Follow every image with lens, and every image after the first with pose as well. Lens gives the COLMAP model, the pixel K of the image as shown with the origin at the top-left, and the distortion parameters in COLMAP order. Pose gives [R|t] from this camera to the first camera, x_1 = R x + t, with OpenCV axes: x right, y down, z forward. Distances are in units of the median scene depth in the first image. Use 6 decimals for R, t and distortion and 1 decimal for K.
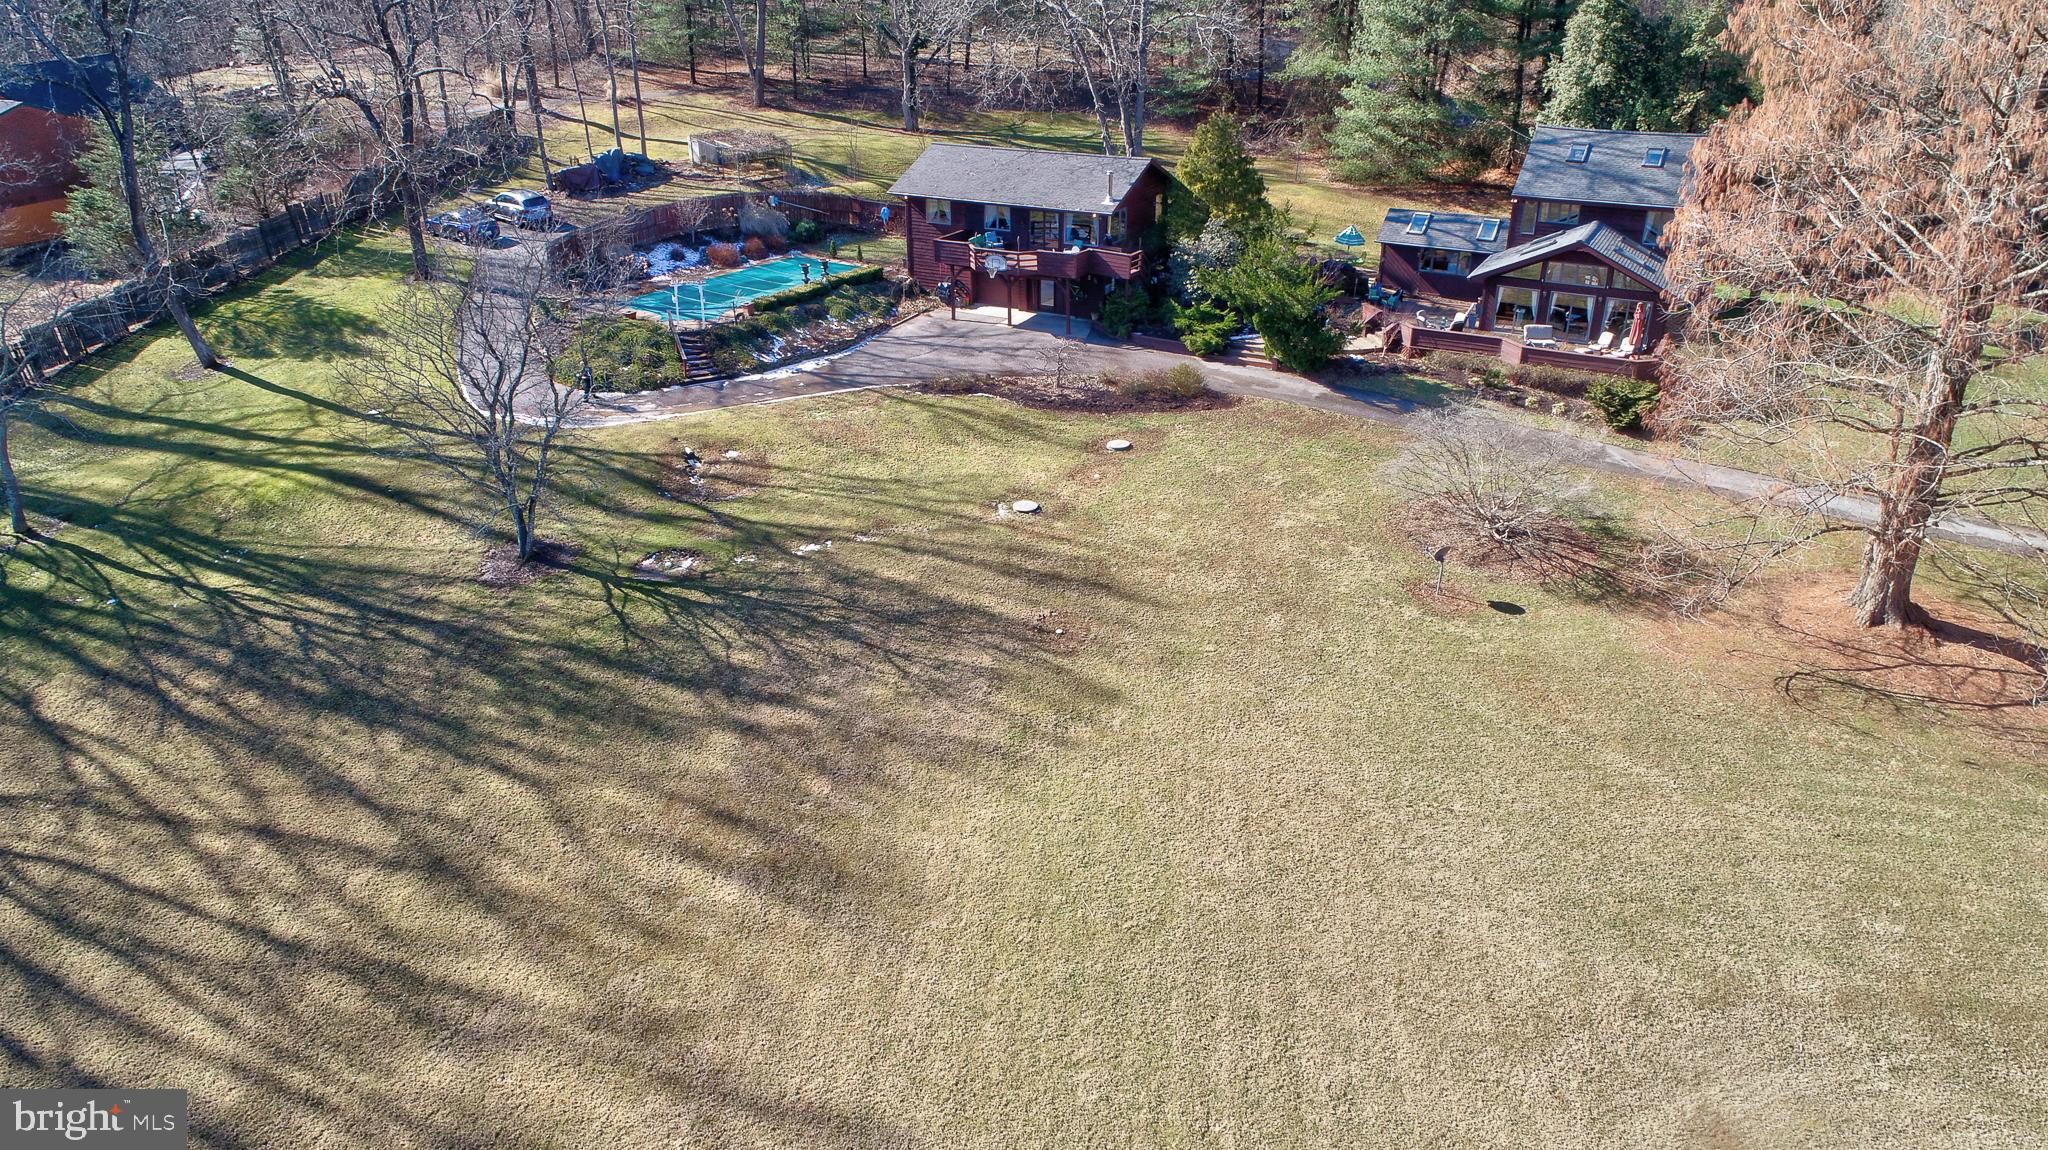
lens RADIAL K [[1366.8, 0, 1012.9], [0, 1366.8, 577.4], [0, 0, 1]] dist [0.003944, -0.001156]
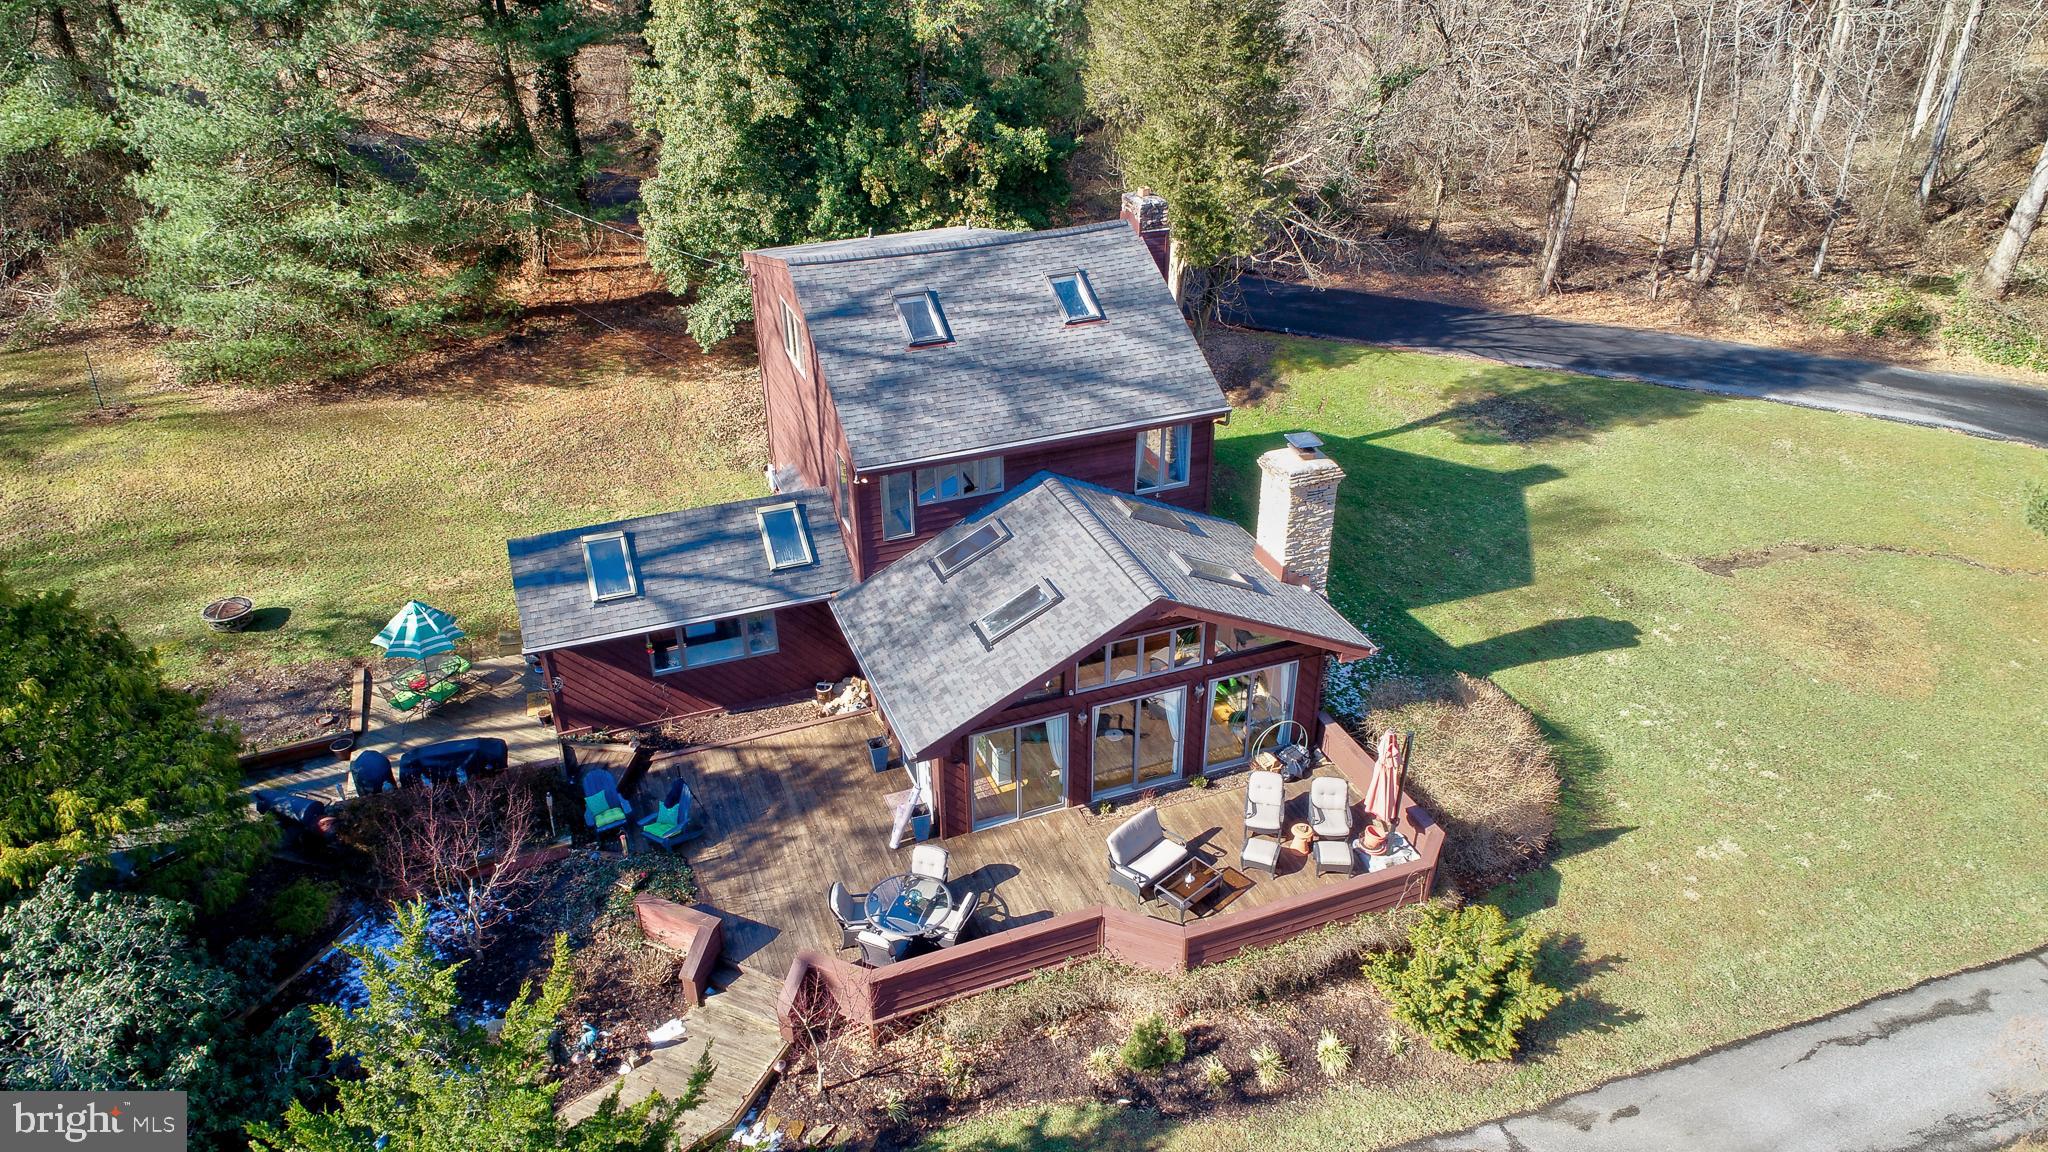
lens RADIAL K [[1366.8, 0, 1017.3], [0, 1366.8, 589.1], [0, 0, 1]] dist [0.003944, -0.001156]
pose [[0.651411, -0.390157, 0.650724, 0.112983], [0.337270, 0.917162, 0.212279, -0.281368], [-0.679641, 0.081189, 0.729038, 0.610035]]
